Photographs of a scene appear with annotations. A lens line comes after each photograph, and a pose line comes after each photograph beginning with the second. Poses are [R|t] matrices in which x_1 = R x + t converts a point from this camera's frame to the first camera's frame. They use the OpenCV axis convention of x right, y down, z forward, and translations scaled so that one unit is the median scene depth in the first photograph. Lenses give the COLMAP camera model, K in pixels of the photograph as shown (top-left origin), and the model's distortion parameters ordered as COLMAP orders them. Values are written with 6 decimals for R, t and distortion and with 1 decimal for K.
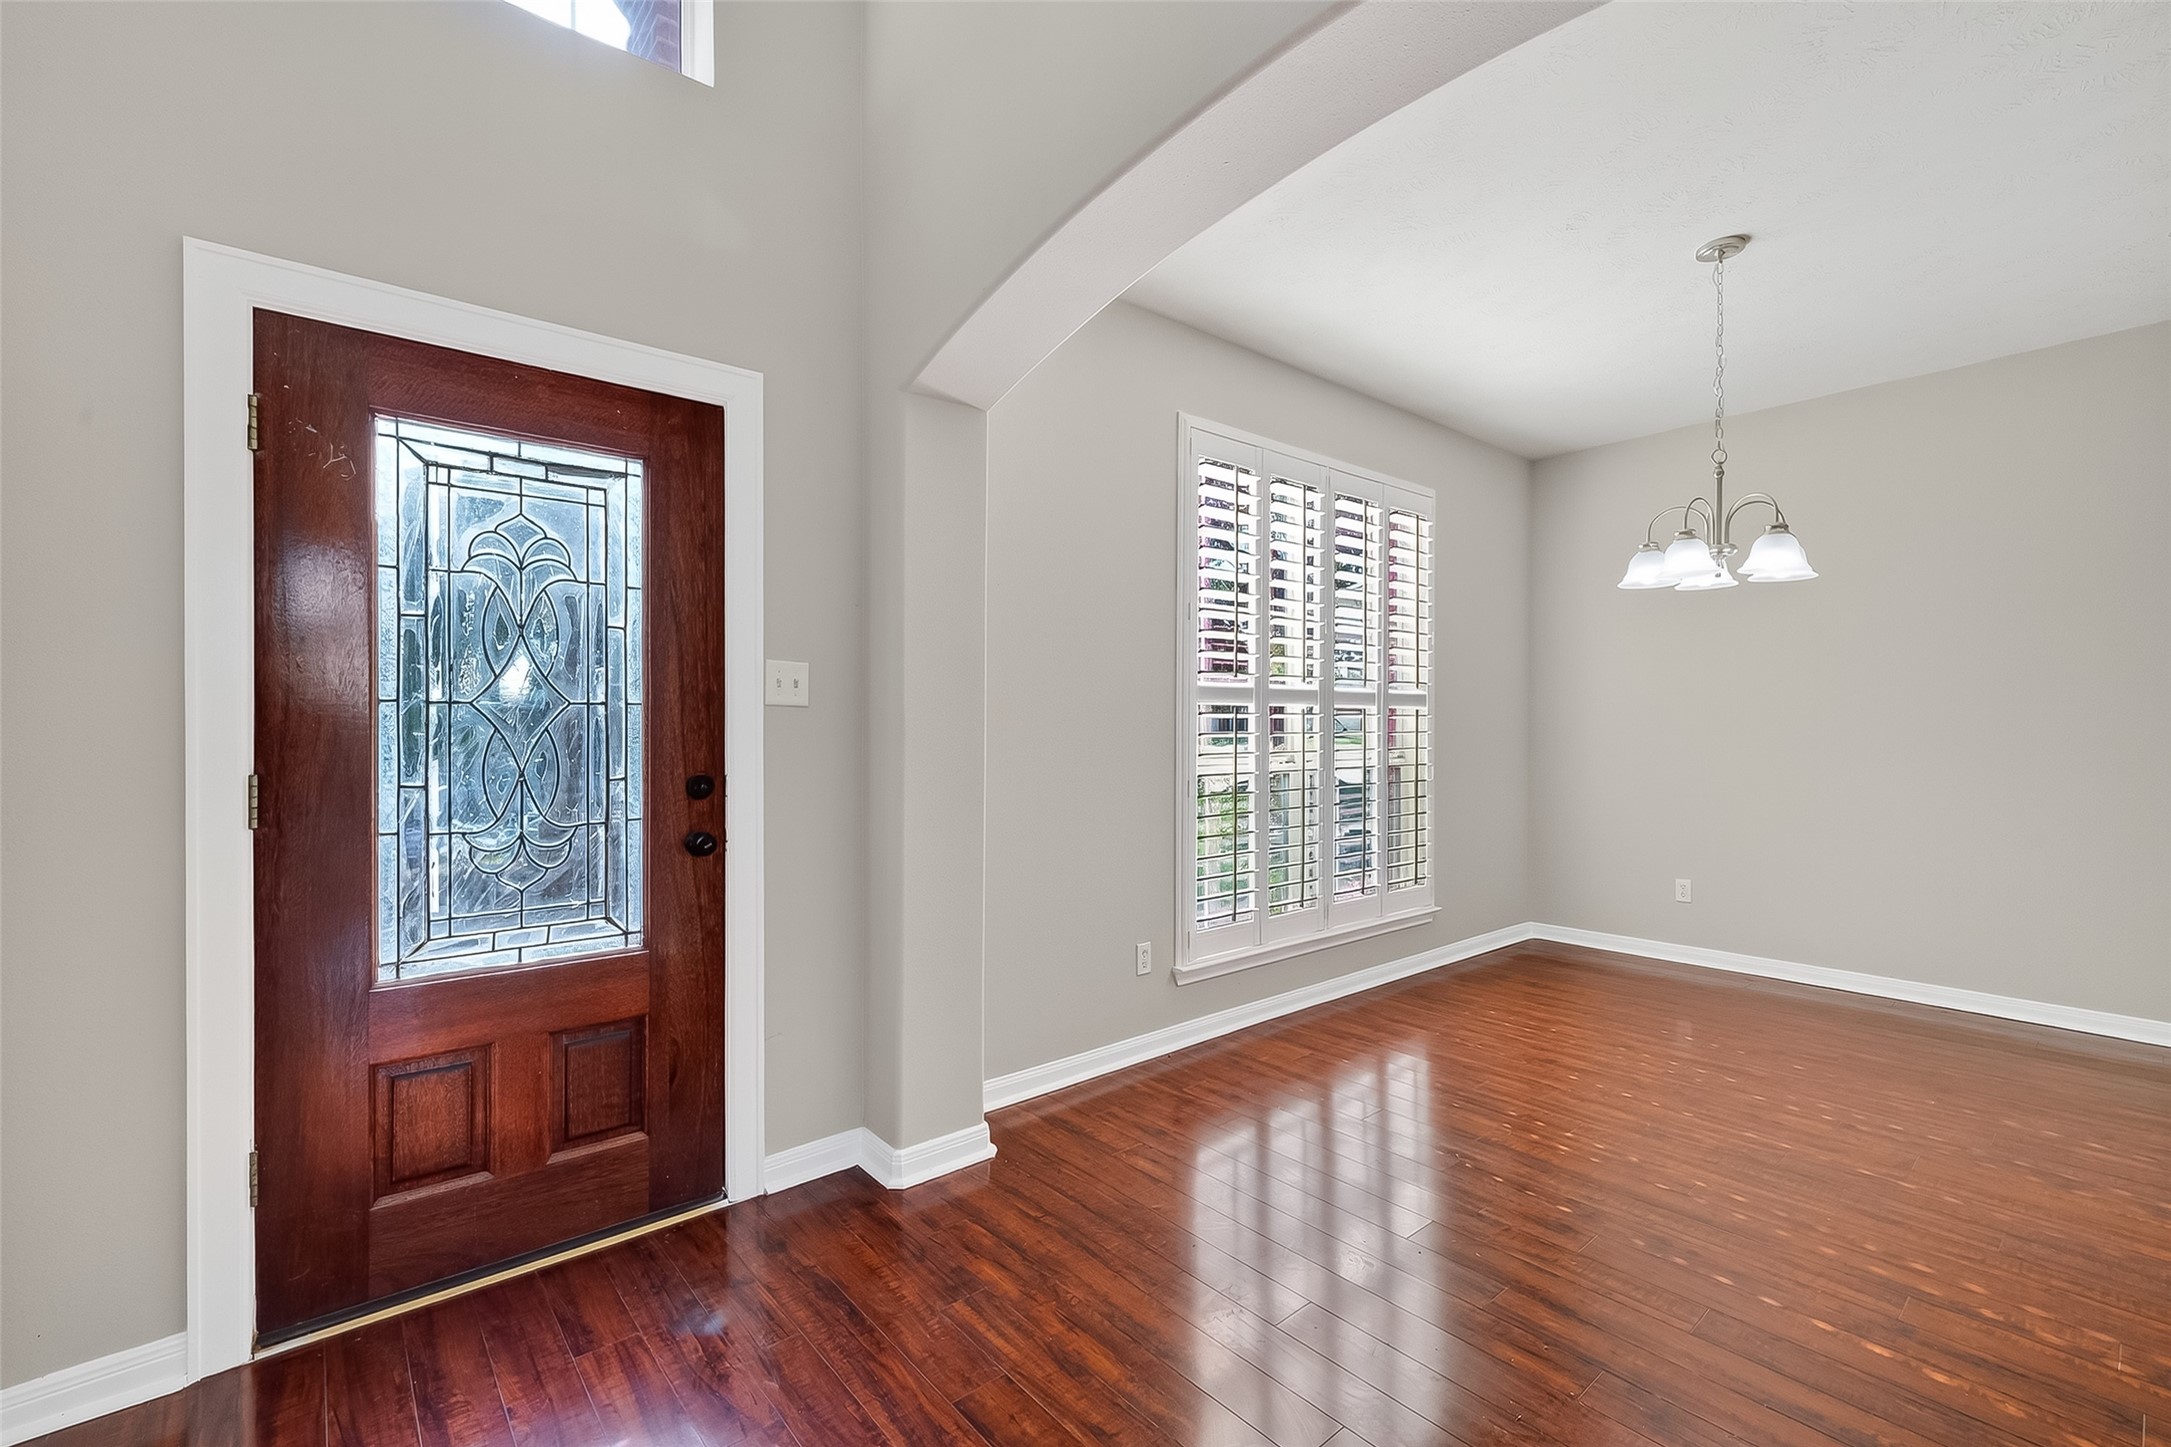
lens RADIAL K [[929.1, 0, 1054.6], [0, 929.1, 712.2], [0, 0, 1]] dist [0.002877, 0.000026]
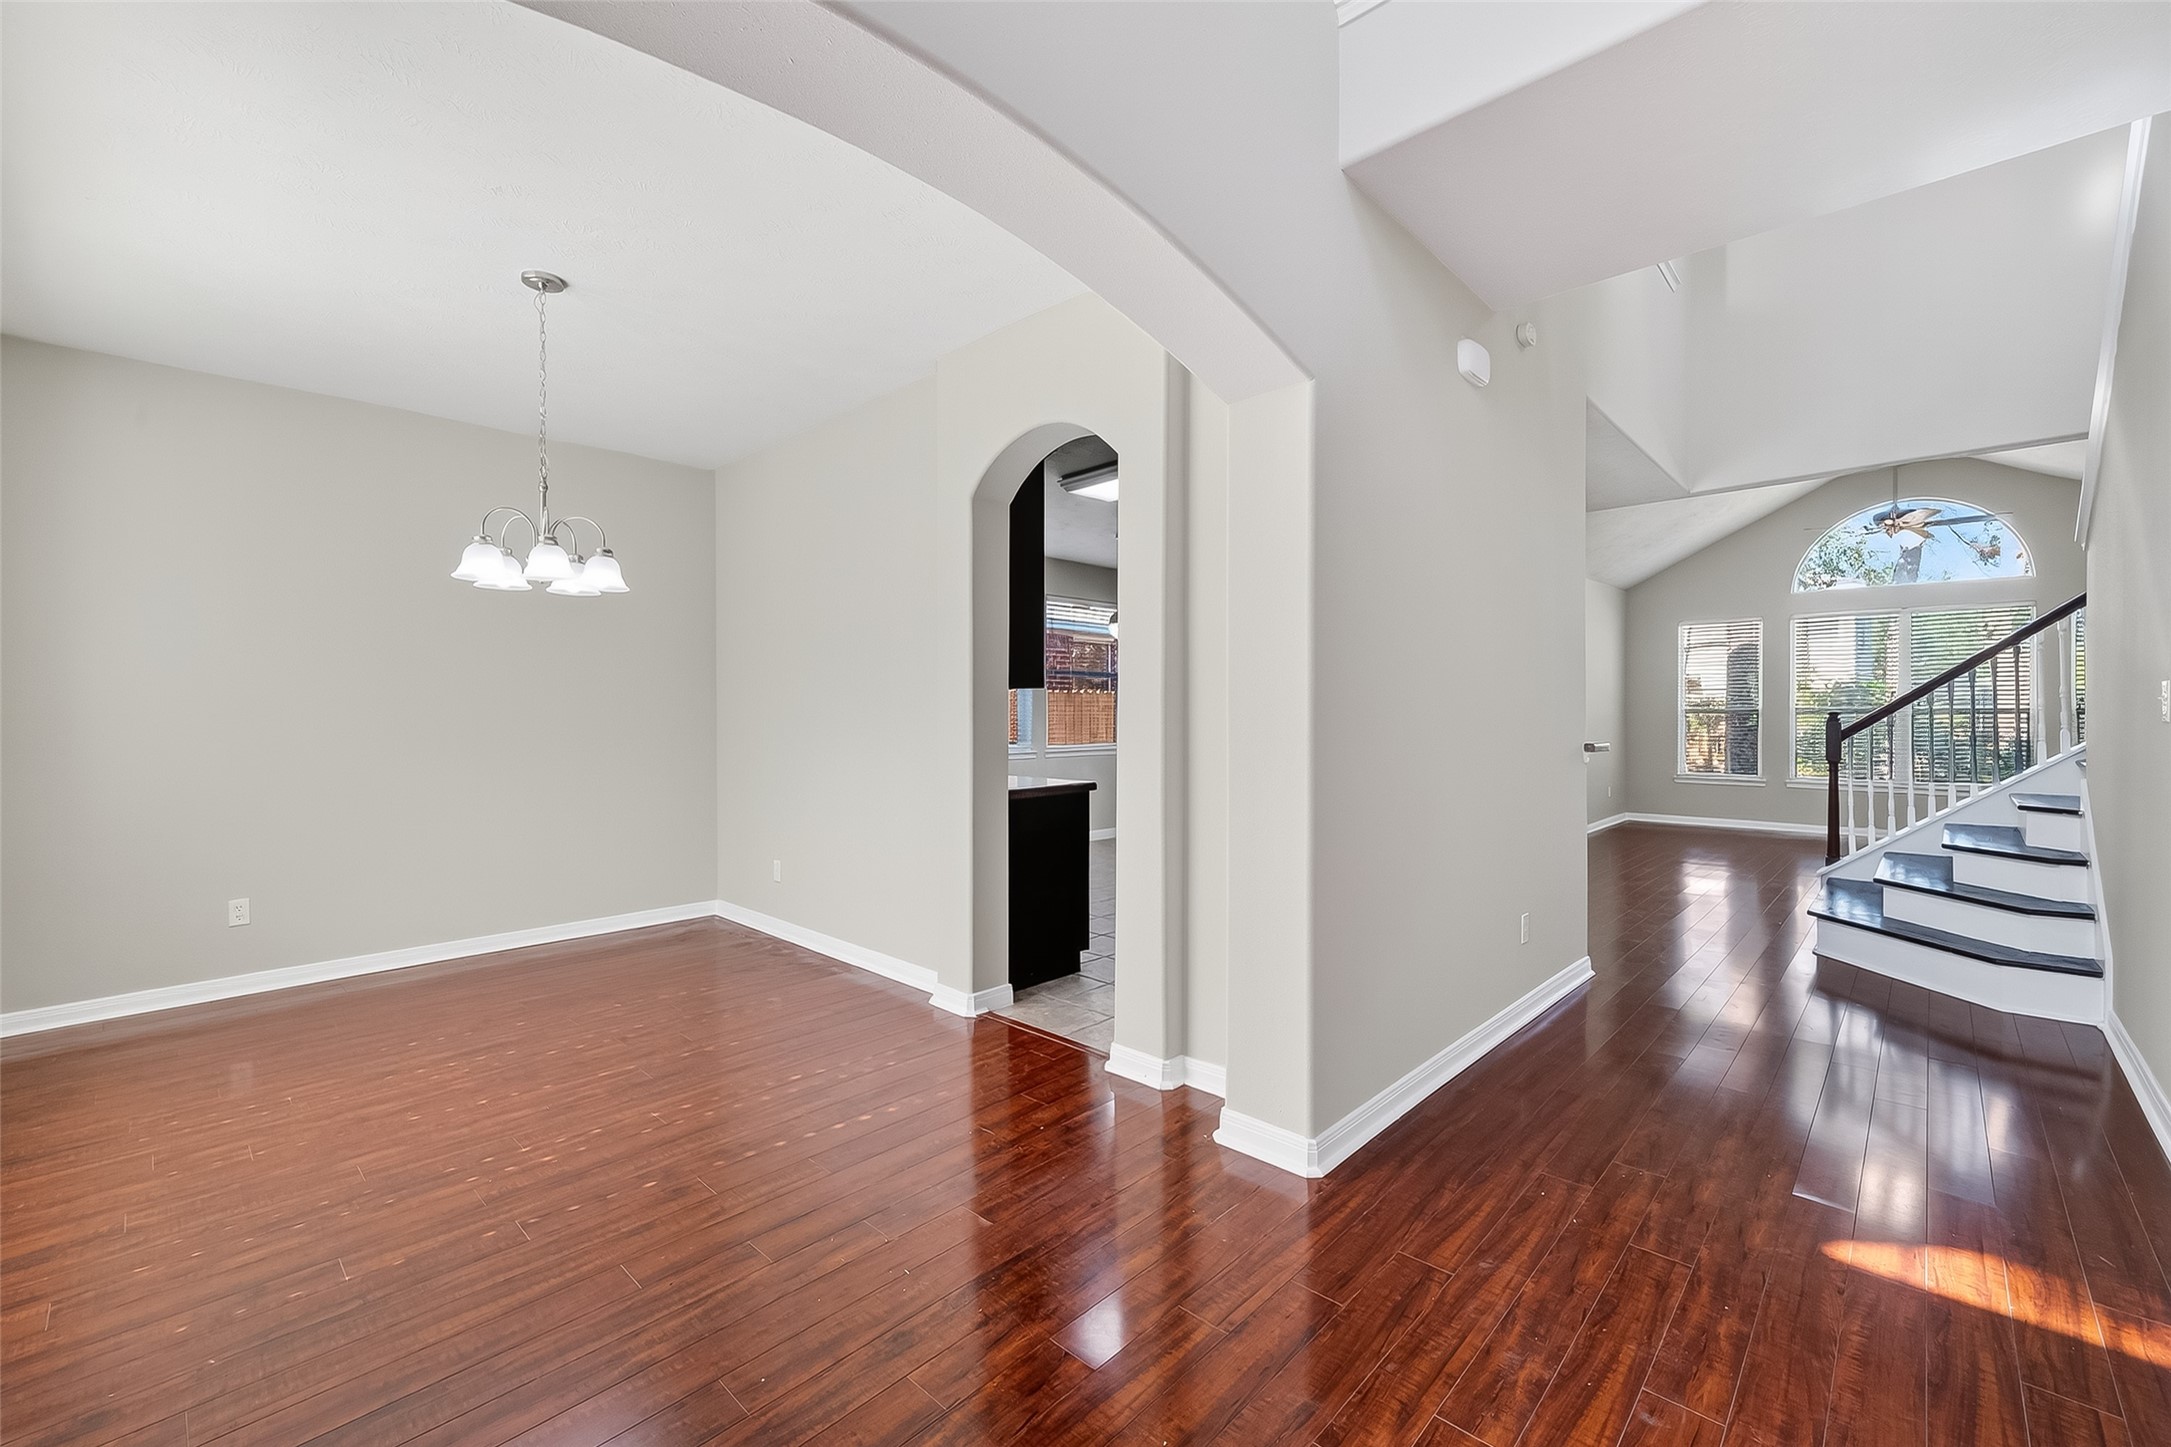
lens RADIAL K [[896.5, 0, 1078.0], [0, 896.5, 711.6], [0, 0, 1]] dist [0.003265, 0.000467]
pose [[-0.123962, 0.004015, 0.992279, -0.405388], [-0.005622, 0.999973, -0.004748, 0.006180], [-0.992271, -0.006167, -0.123936, 0.519888]]
